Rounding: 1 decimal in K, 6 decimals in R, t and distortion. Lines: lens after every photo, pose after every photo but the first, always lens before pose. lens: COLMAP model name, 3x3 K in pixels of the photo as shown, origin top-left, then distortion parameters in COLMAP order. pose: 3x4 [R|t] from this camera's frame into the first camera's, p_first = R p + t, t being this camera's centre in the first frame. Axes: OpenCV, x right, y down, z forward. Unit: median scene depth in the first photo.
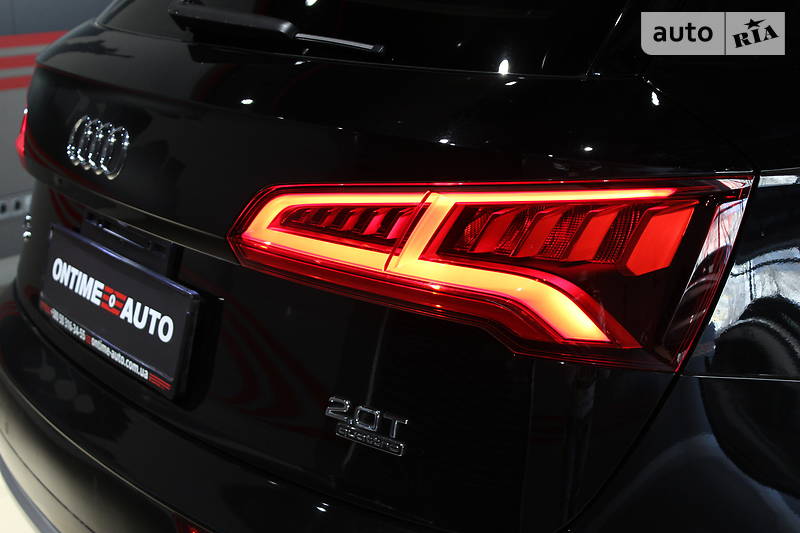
lens RADIAL K [[1290.1, 0, 401.2], [0, 1290.1, 268.1], [0, 0, 1]] dist [0.180257, 0.000000]
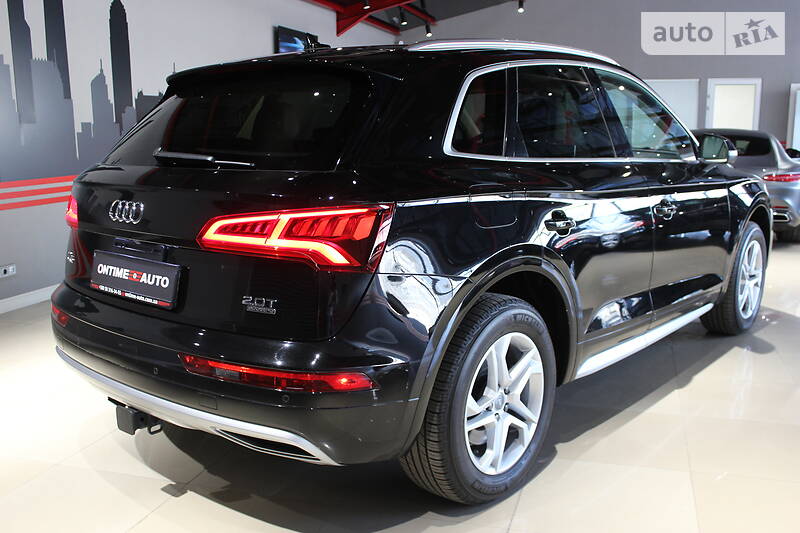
lens RADIAL K [[748.8, 0, 400.8], [0, 748.8, 266.5], [0, 0, 1]] dist [-0.117790, 0.000000]
pose [[0.957548, -0.051272, 0.283676, -0.174782], [0.069105, 0.996189, -0.053213, 0.142254], [-0.279867, 0.070557, 0.957443, -0.526366]]
